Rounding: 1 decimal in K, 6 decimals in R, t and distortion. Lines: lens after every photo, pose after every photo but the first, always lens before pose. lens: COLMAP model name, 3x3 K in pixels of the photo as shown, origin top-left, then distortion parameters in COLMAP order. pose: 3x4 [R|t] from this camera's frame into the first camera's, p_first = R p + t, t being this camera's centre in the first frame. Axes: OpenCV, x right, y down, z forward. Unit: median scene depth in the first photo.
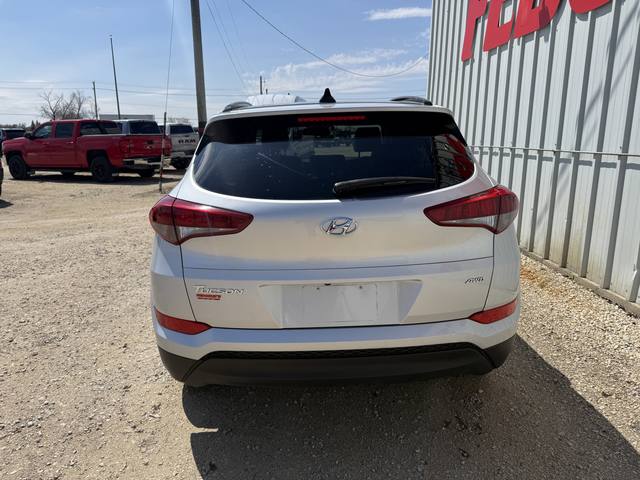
lens RADIAL K [[453.6, 0, 317.2], [0, 453.6, 239.6], [0, 0, 1]] dist [0.004463, -0.017603]
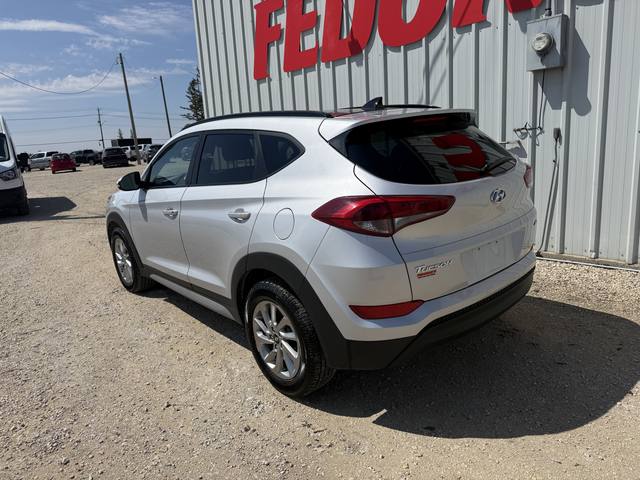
lens RADIAL K [[453.6, 0, 317.6], [0, 453.6, 240.4], [0, 0, 1]] dist [0.004463, -0.017603]
pose [[0.766661, -0.182296, 0.615629, -0.792907], [0.205348, 0.978102, 0.033902, -0.035821], [-0.608328, 0.100427, 0.787307, 0.181614]]
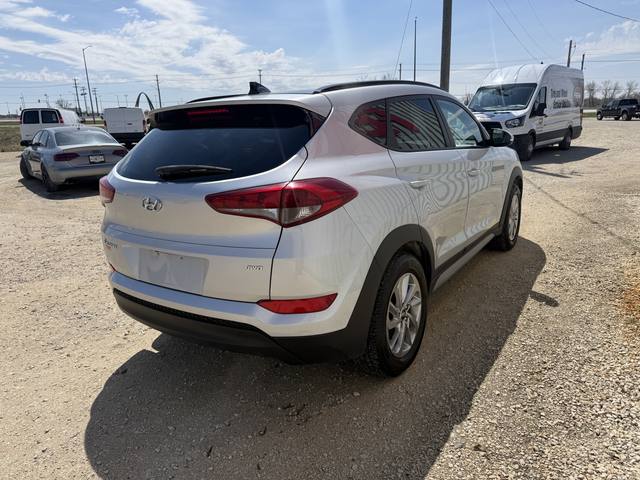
lens RADIAL K [[453.6, 0, 317.2], [0, 453.6, 240.4], [0, 0, 1]] dist [0.004463, -0.017603]
pose [[0.816200, 0.140349, -0.560464, 0.719926], [-0.109937, 0.990051, 0.087823, -0.056568], [0.567214, -0.010066, 0.823509, 0.156293]]
